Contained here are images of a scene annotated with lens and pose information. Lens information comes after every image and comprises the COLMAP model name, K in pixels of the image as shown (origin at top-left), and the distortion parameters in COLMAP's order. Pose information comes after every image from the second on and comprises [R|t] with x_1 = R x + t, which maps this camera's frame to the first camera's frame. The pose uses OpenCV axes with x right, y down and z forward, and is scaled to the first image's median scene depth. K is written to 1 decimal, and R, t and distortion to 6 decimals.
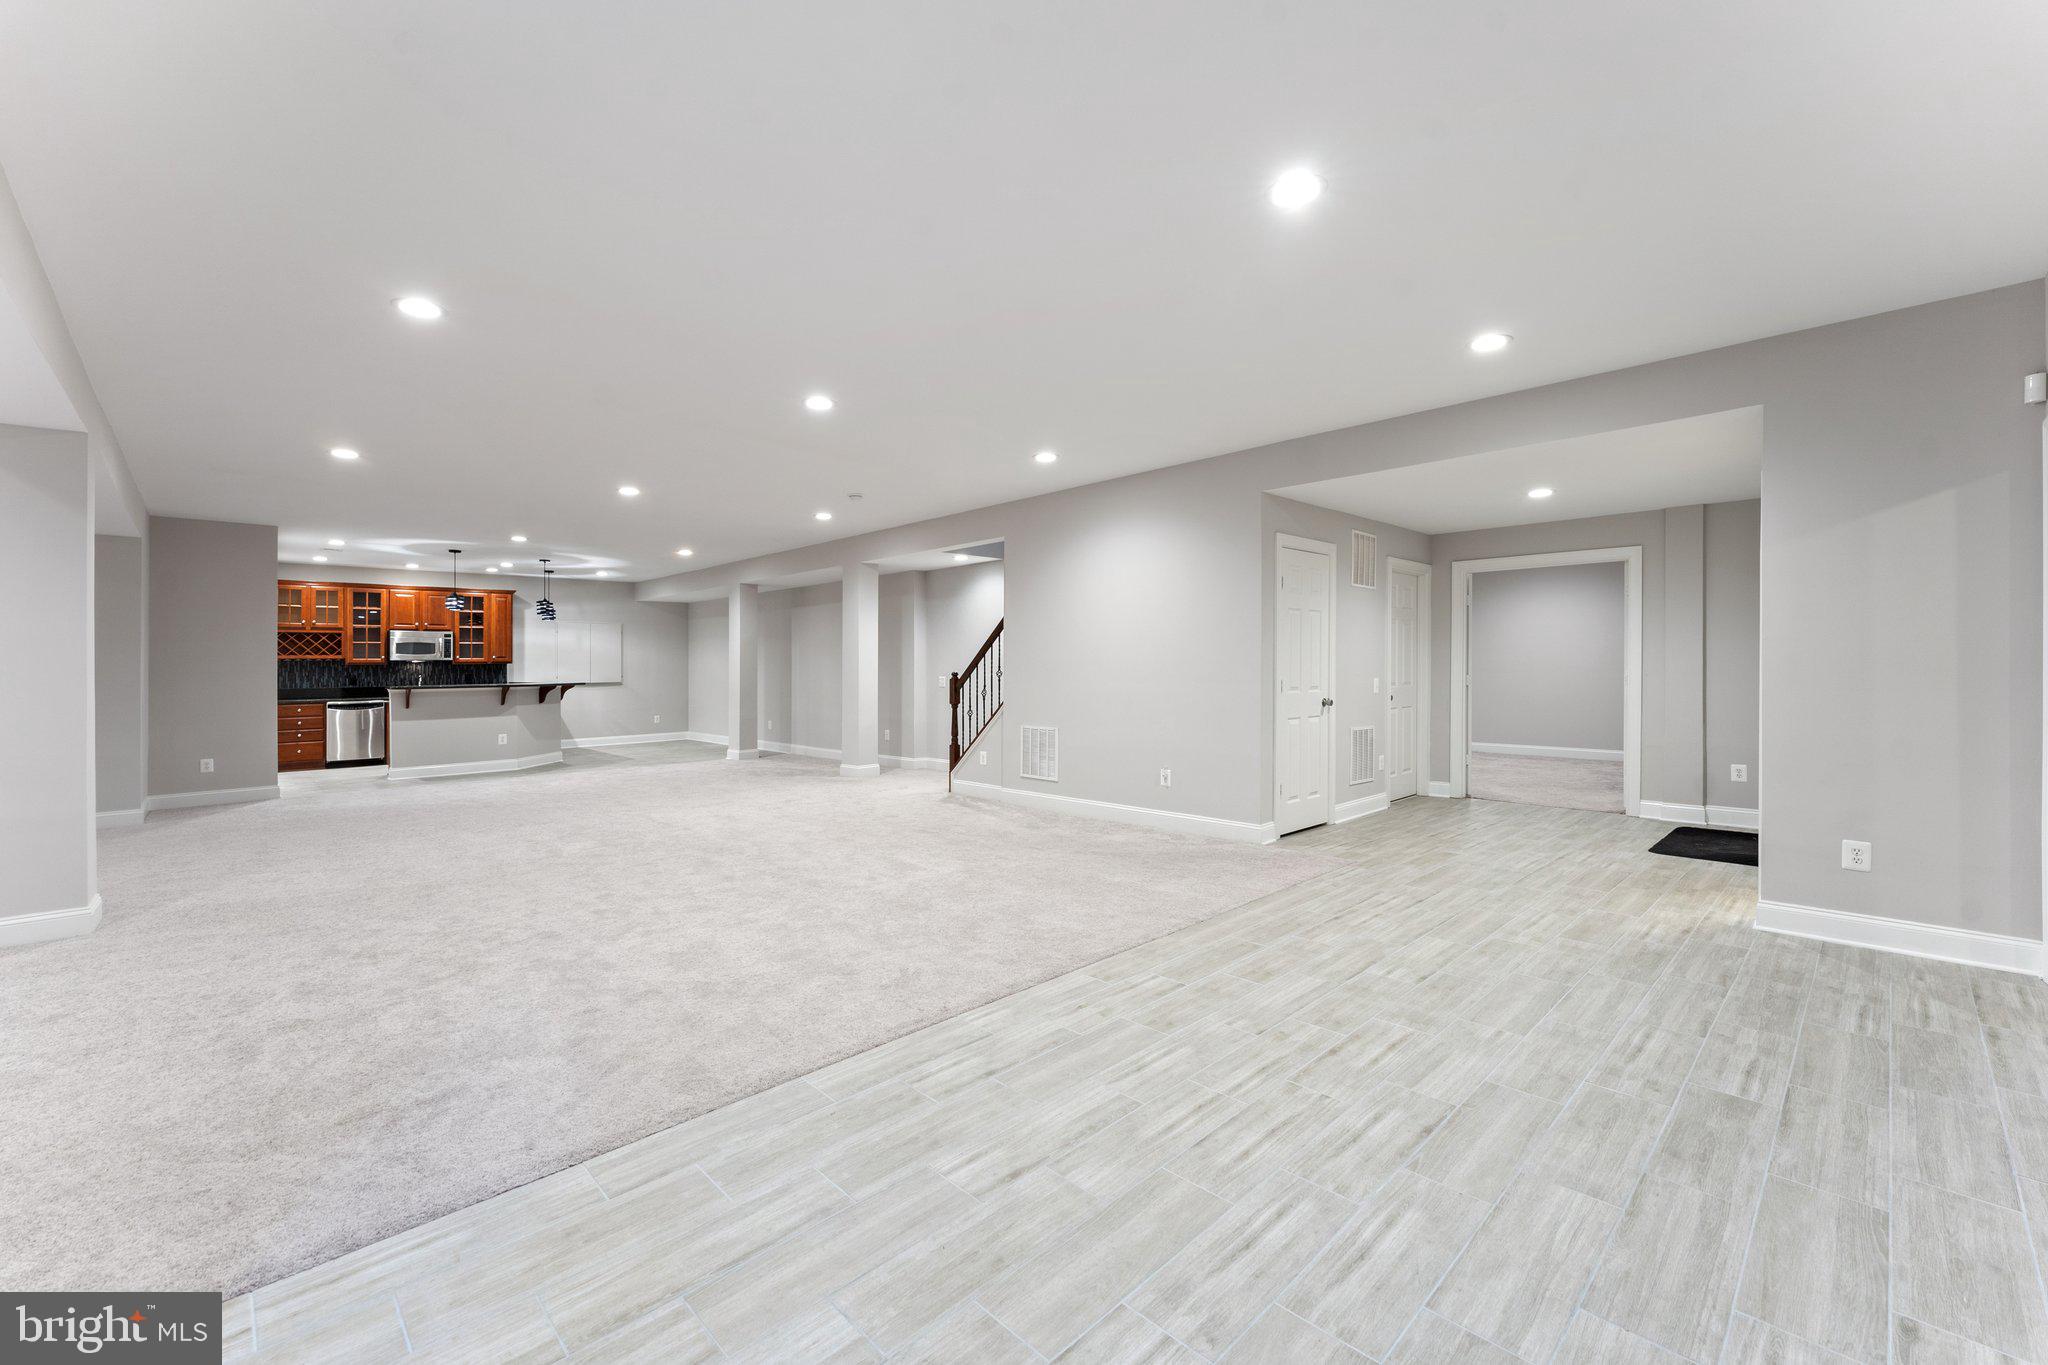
lens RADIAL K [[837.5, 0, 1024.0], [0, 837.5, 682.5], [0, 0, 1]] dist [0.000537, 0.000163]
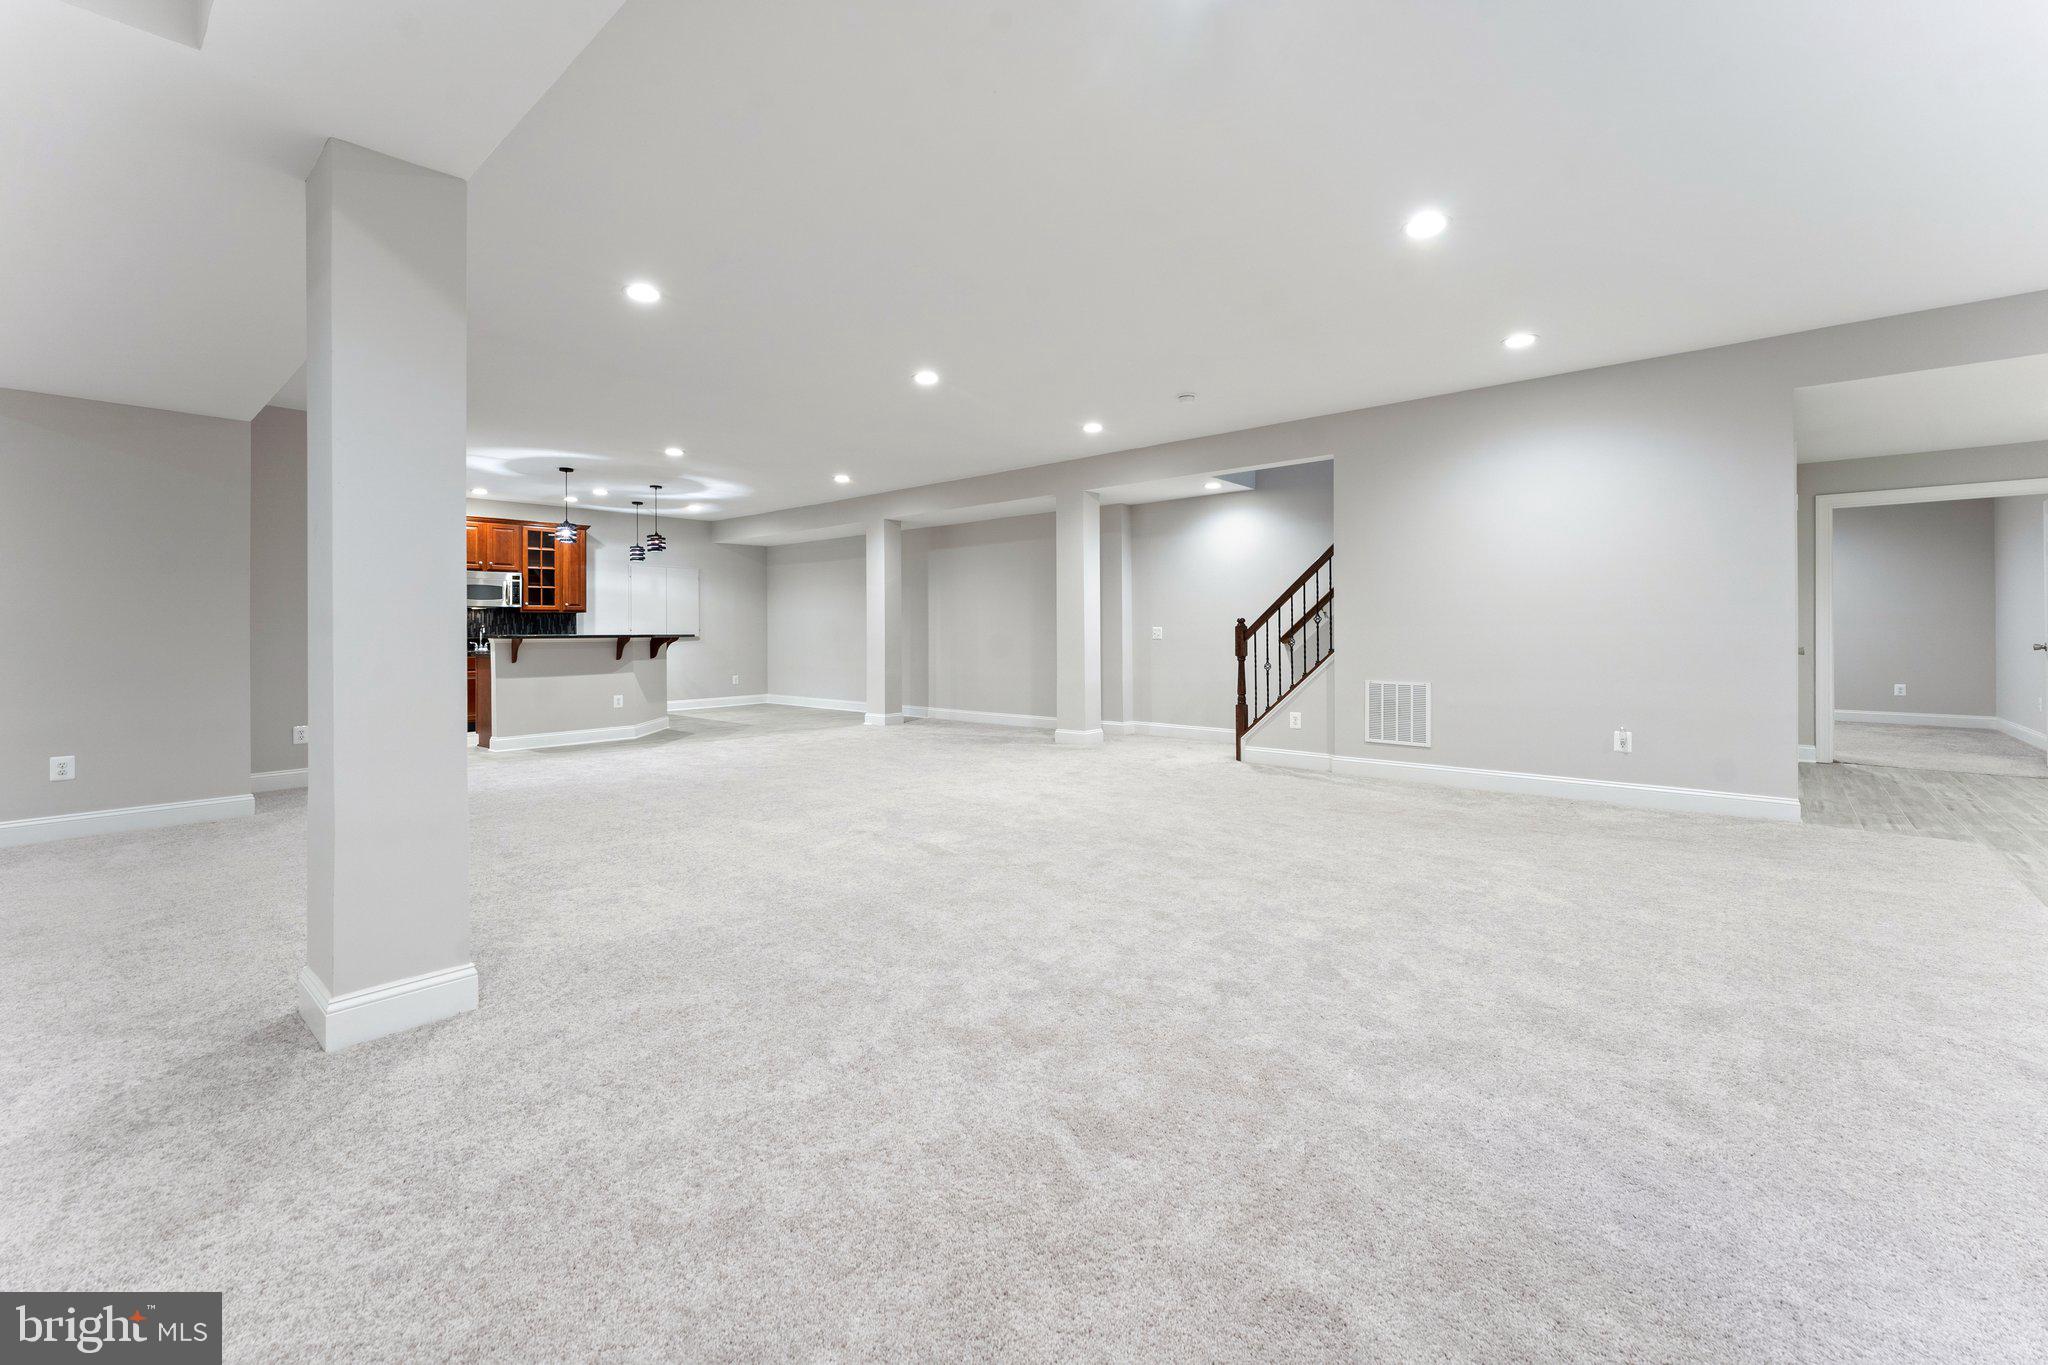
lens RADIAL K [[854.2, 0, 1027.1], [0, 854.2, 636.5], [0, 0, 1]] dist [-0.003517, -0.000145]
pose [[0.996454, 0.004846, 0.083997, -0.265385], [-0.003567, 0.999876, -0.015366, 0.014364], [-0.084061, 0.015012, 0.996348, 0.121645]]
